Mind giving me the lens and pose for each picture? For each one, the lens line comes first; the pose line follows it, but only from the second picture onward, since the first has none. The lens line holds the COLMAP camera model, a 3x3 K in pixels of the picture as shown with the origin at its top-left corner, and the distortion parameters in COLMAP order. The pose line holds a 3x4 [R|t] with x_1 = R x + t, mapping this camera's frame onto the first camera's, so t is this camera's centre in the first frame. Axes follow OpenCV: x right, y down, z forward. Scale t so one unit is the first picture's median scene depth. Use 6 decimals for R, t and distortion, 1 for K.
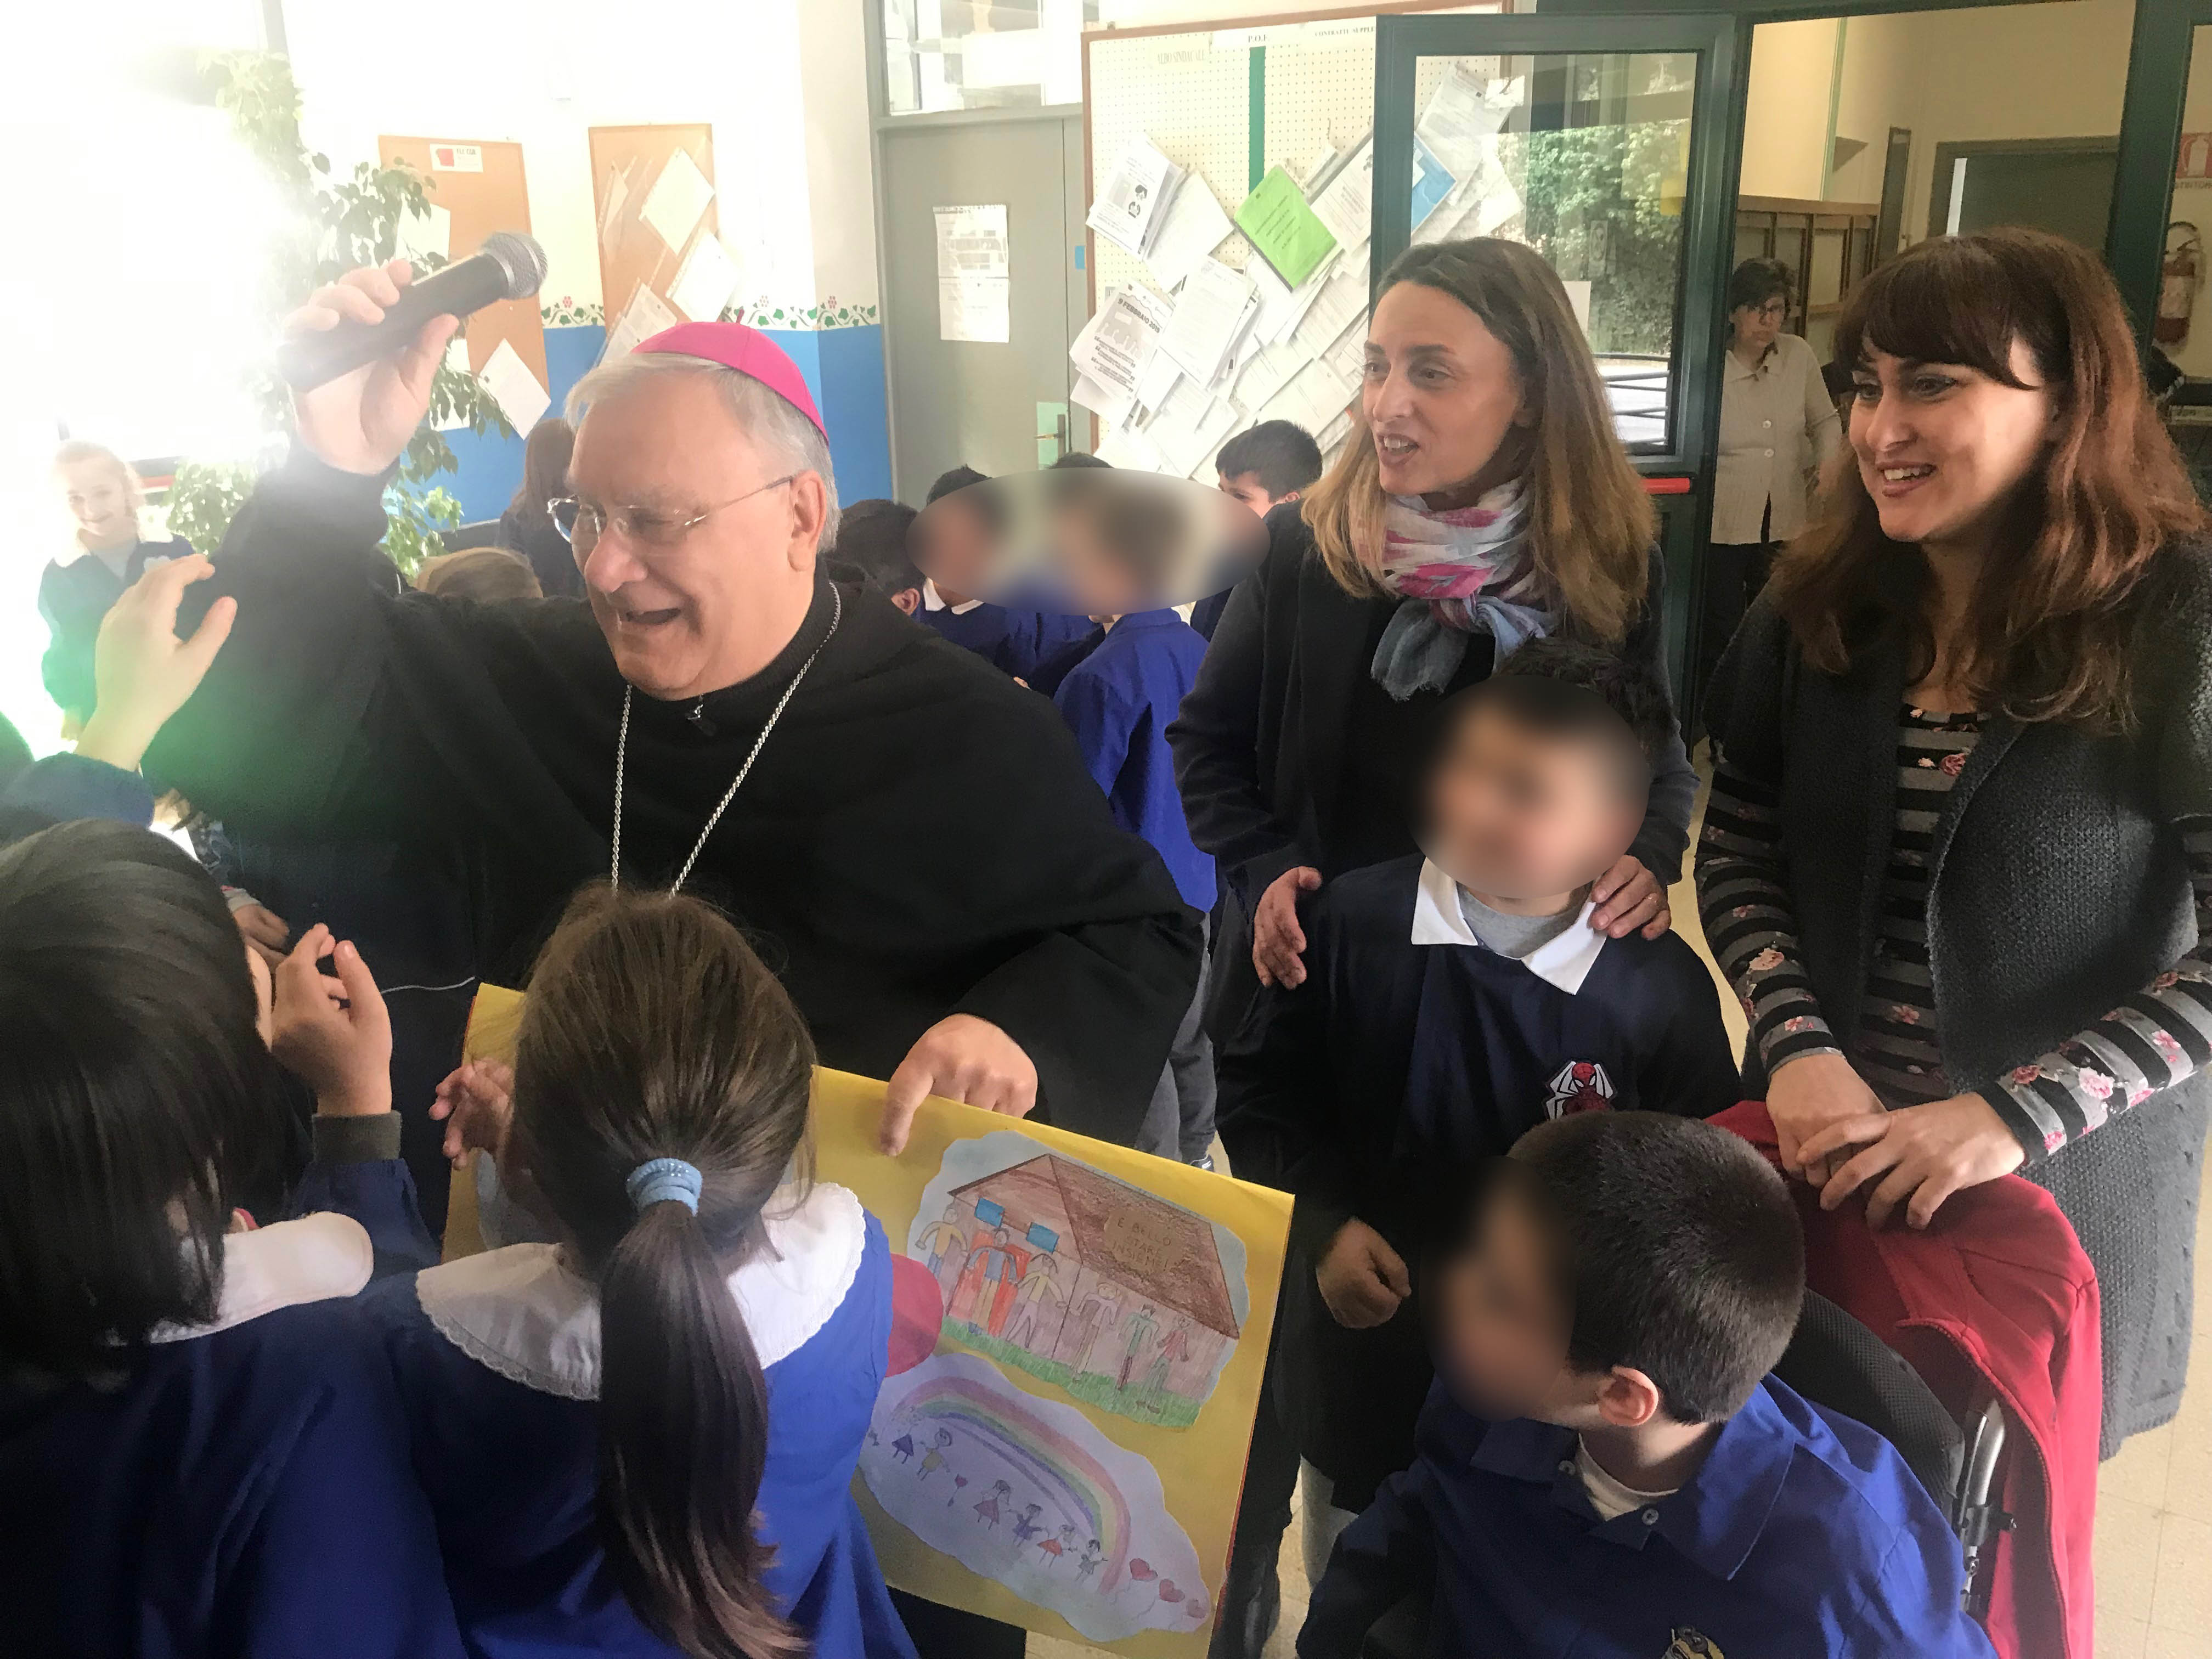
lens RADIAL K [[1758.9, 0, 1155.9], [0, 1758.9, 785.5], [0, 0, 1]] dist [0.037394, -0.024388]
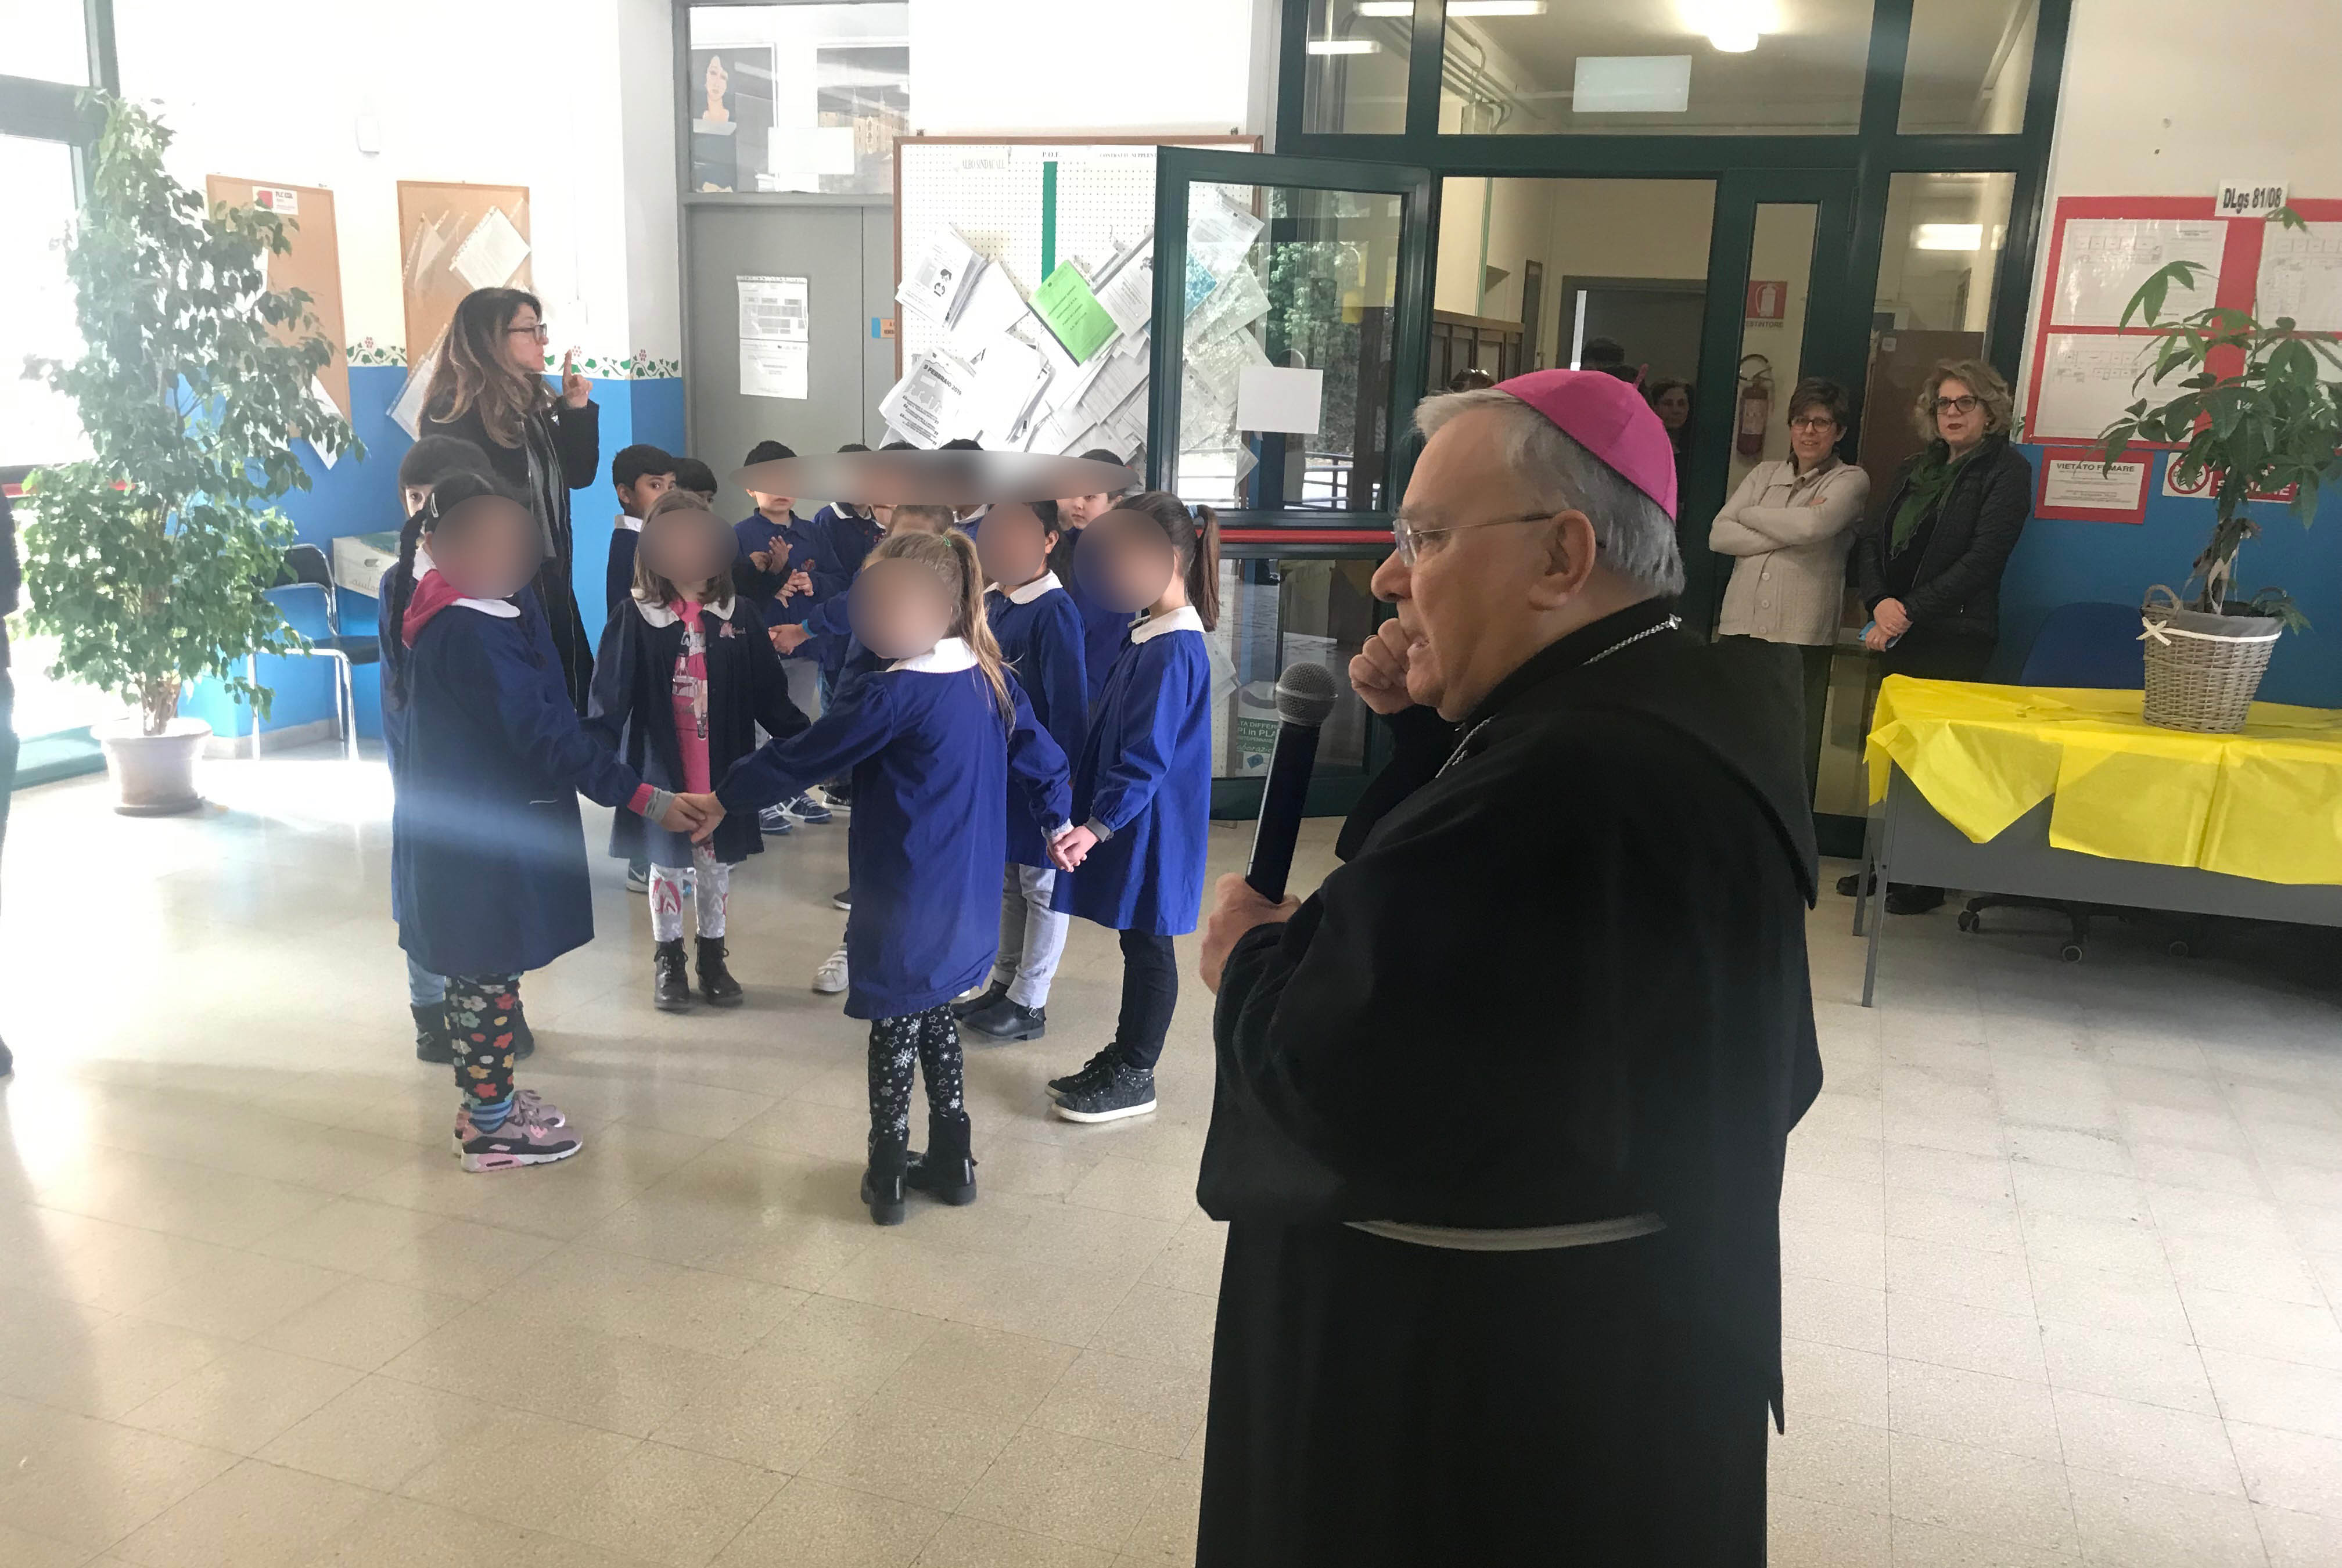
lens RADIAL K [[1962.4, 0, 1186.6], [0, 1962.4, 775.4], [0, 0, 1]] dist [0.048667, 0.006796]
pose [[0.972310, 0.000522, 0.233695, -0.151983], [0.018269, 0.996767, -0.078236, 0.091375], [-0.232980, 0.080339, 0.969157, -0.251933]]
